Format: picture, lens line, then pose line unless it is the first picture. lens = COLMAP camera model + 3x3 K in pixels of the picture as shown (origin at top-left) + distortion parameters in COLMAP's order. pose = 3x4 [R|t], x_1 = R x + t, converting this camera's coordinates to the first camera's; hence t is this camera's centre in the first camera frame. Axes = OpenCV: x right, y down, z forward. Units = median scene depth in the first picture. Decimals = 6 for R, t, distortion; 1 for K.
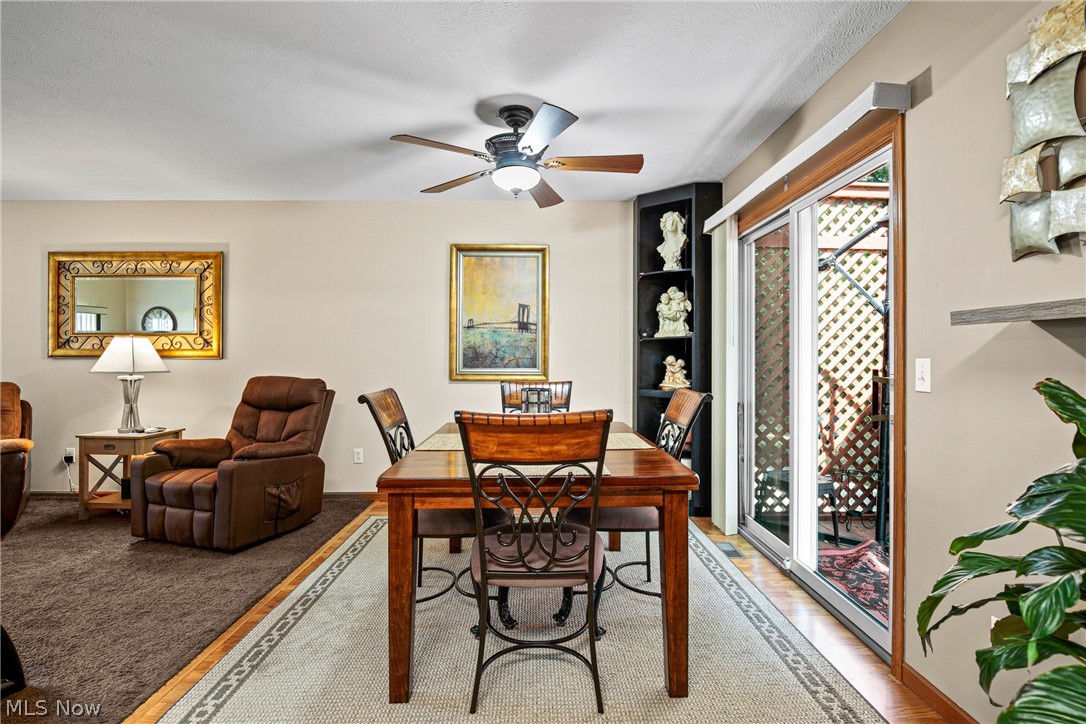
lens RADIAL K [[550.5, 0, 547.7], [0, 550.5, 357.2], [0, 0, 1]] dist [-0.025467, 0.006171]
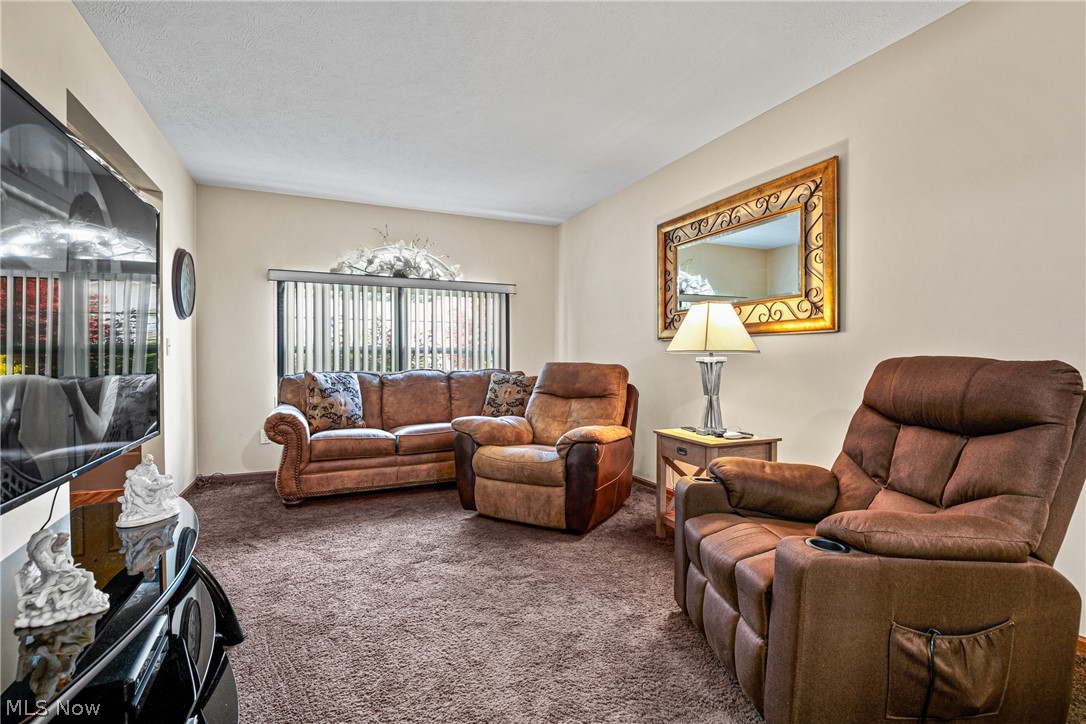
lens RADIAL K [[501.2, 0, 543.7], [0, 501.2, 360.9], [0, 0, 1]] dist [-0.014948, 0.003302]
pose [[0.405106, 0.002109, -0.914267, -0.283093], [0.005511, 0.999974, 0.004748, 0.040584], [0.914253, -0.006962, 0.405084, 0.609654]]
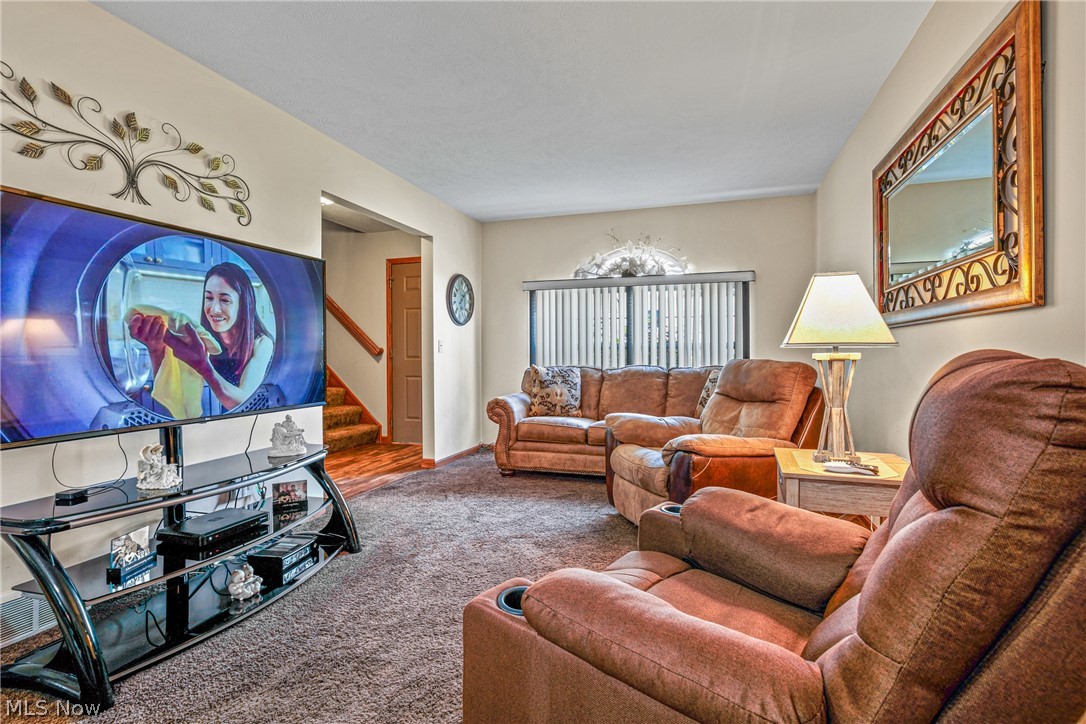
lens RADIAL K [[501.2, 0, 551.7], [0, 501.2, 356.4], [0, 0, 1]] dist [-0.014948, 0.003302]
pose [[-0.317028, 0.001847, -0.948414, -0.270838], [0.004493, 0.999990, 0.000445, 0.042156], [0.948405, -0.004120, -0.317033, 1.048199]]
